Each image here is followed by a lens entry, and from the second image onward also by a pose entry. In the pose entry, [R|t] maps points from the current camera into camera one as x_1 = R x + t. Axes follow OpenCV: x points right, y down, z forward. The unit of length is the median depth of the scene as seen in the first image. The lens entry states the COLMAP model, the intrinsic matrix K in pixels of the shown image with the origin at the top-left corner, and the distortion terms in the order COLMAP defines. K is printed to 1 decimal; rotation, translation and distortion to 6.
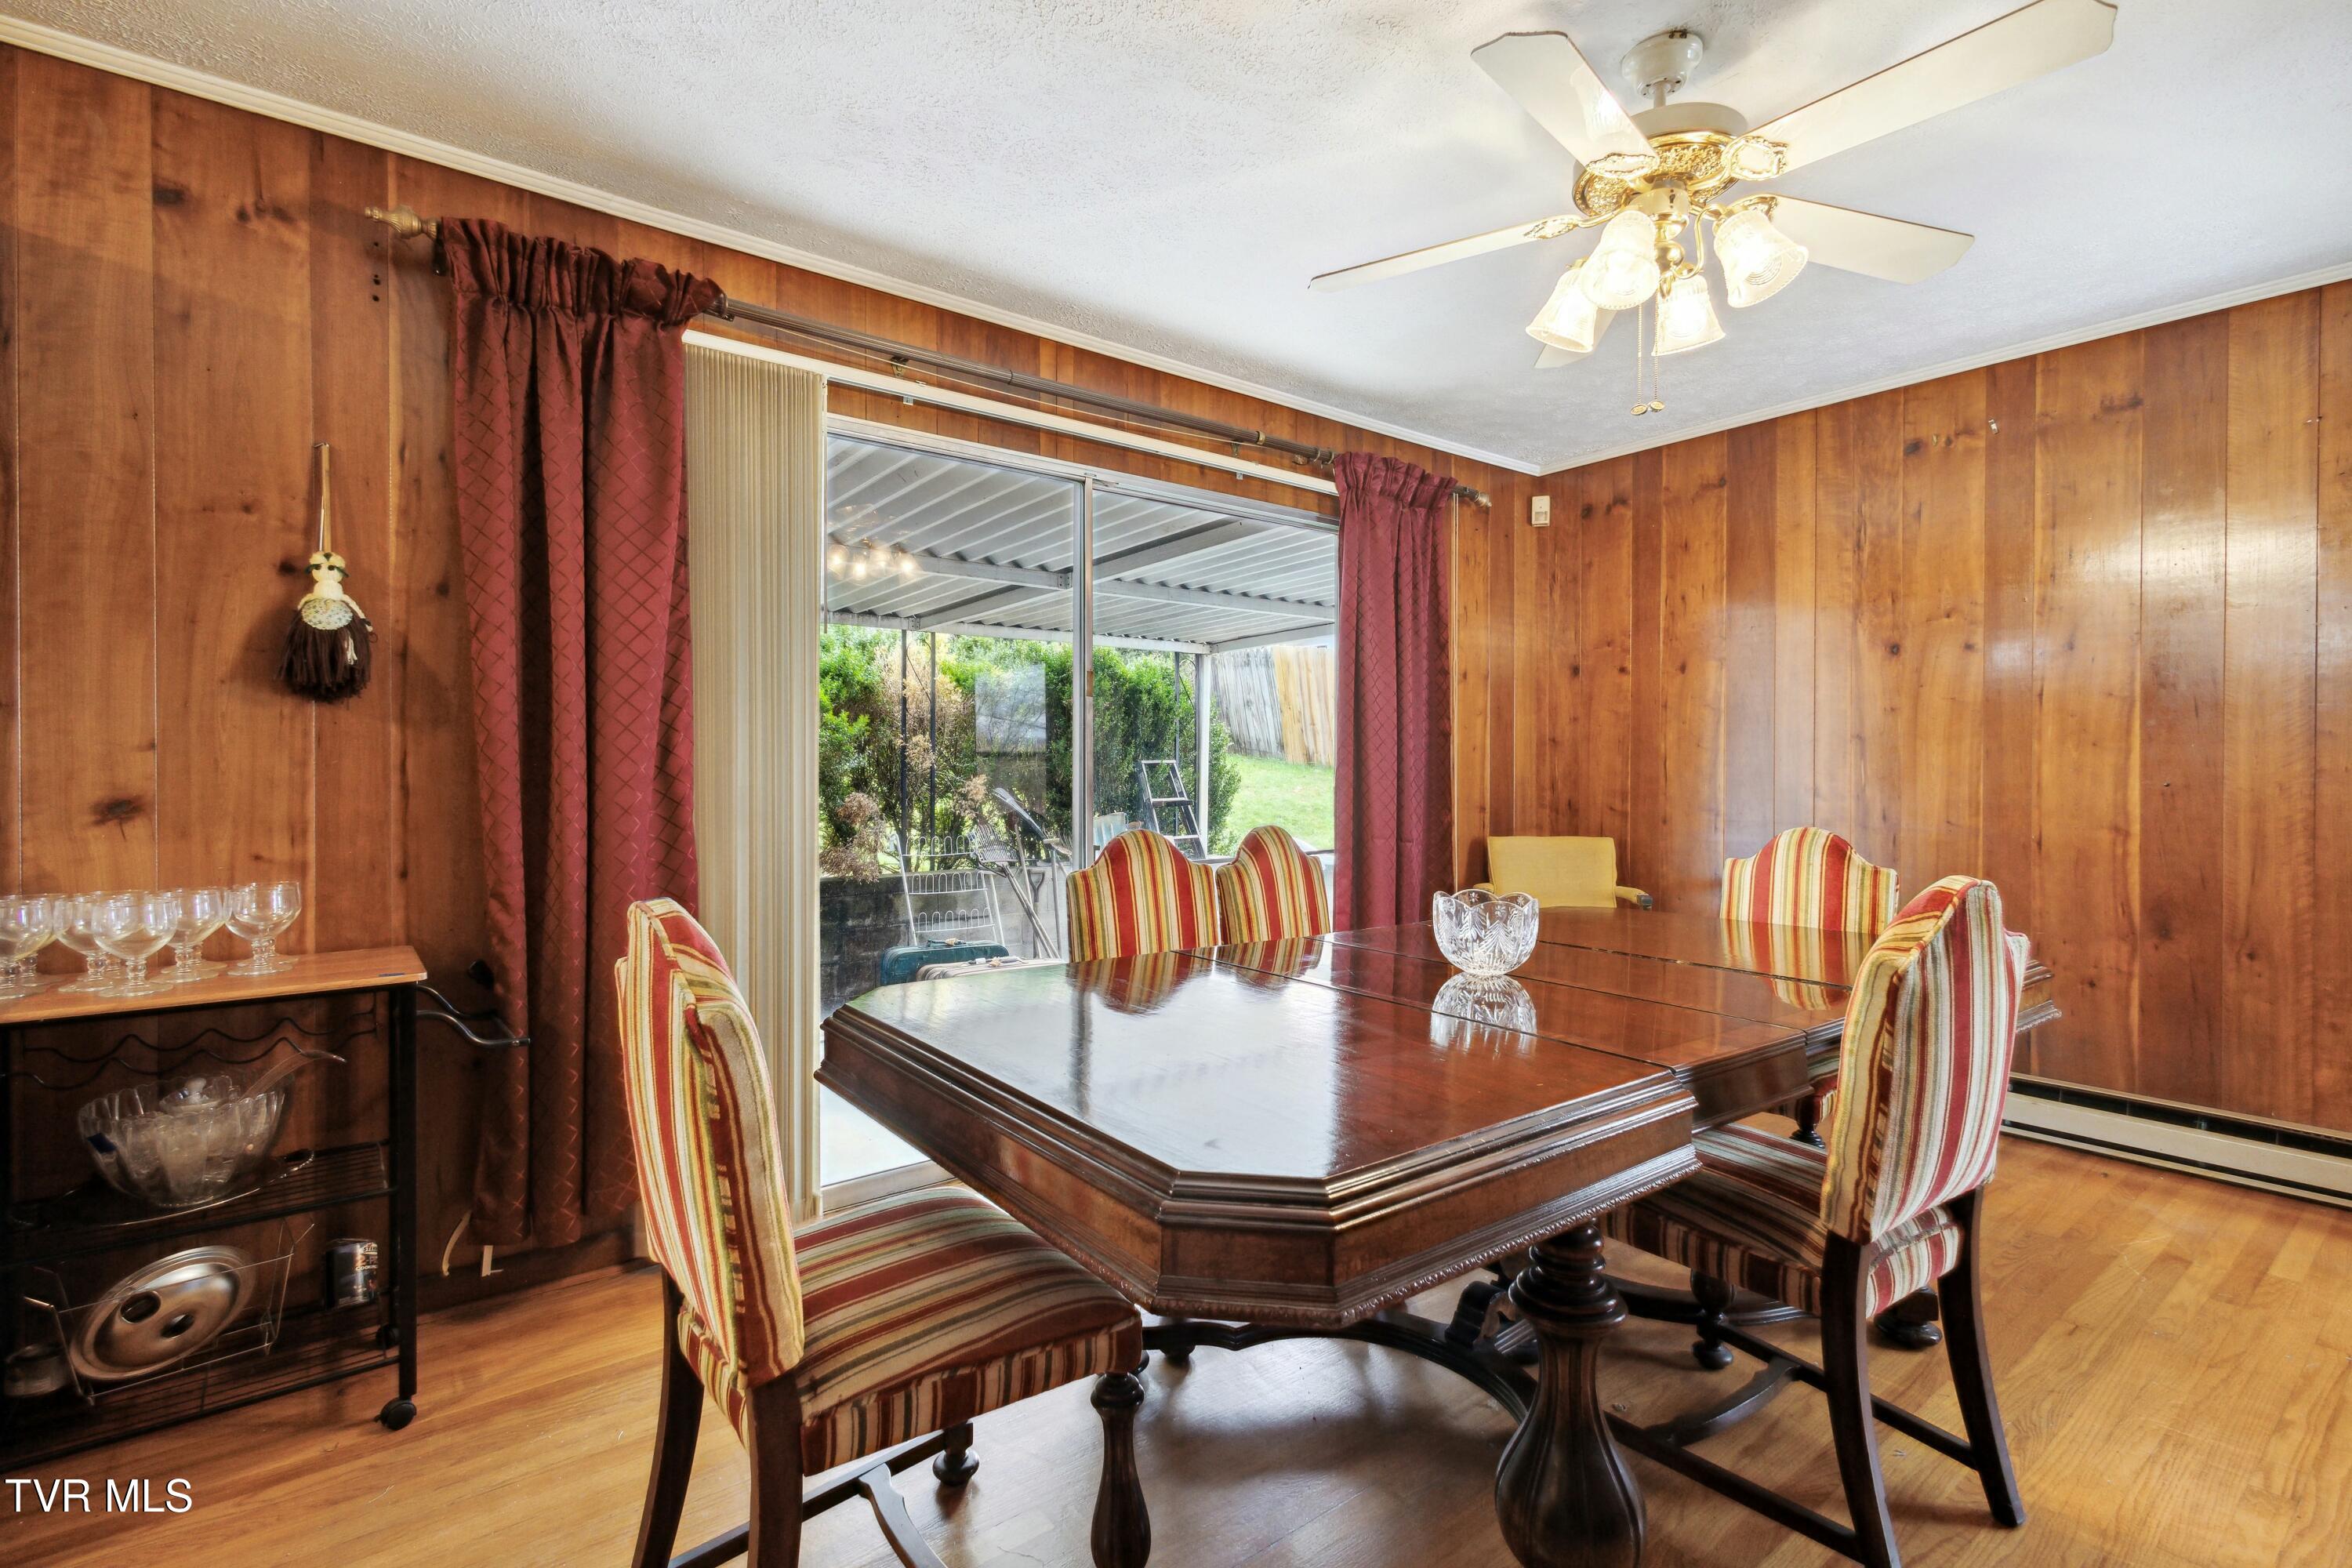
lens RADIAL K [[1087.0, 0, 1177.5], [0, 1087.0, 766.2], [0, 0, 1]] dist [0.000485, -0.000127]
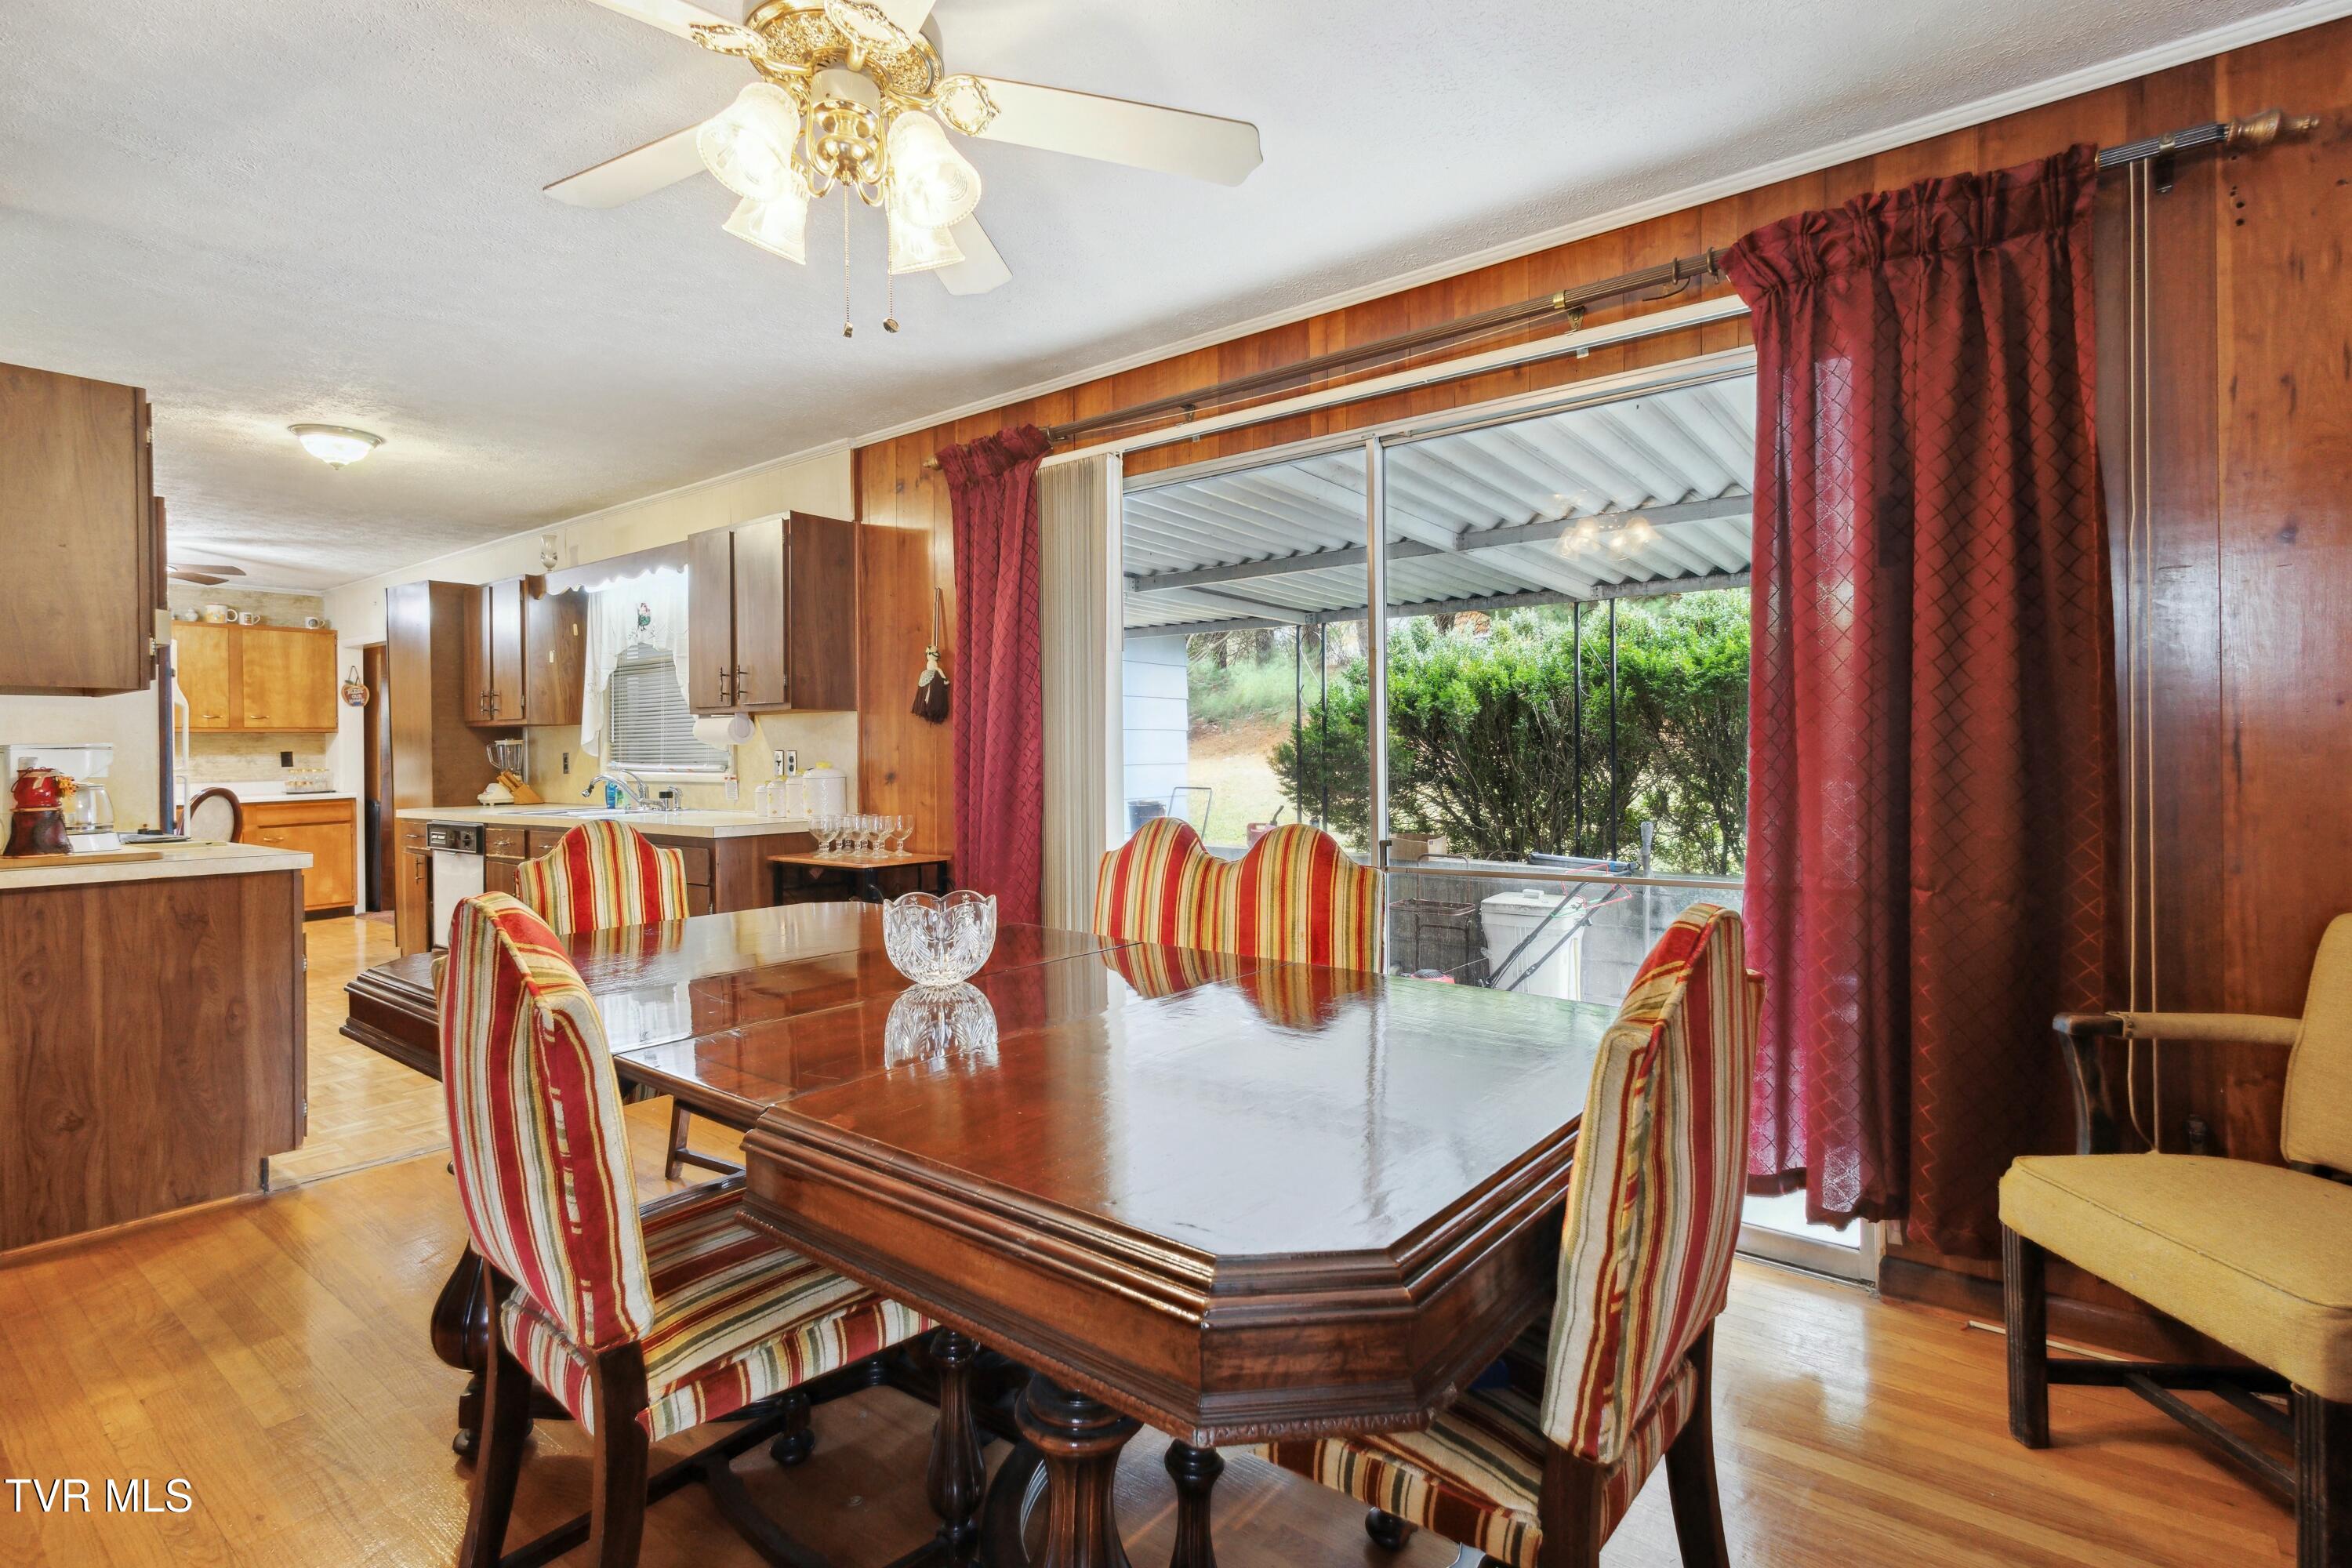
lens RADIAL K [[1045.1, 0, 1177.7], [0, 1045.1, 755.1], [0, 0, 1]] dist [-0.002016, -0.000284]
pose [[0.265591, 0.001775, -0.964084, 0.769665], [0.012342, 0.999910, 0.005241, -0.006759], [0.964007, -0.013290, 0.265545, 0.645490]]
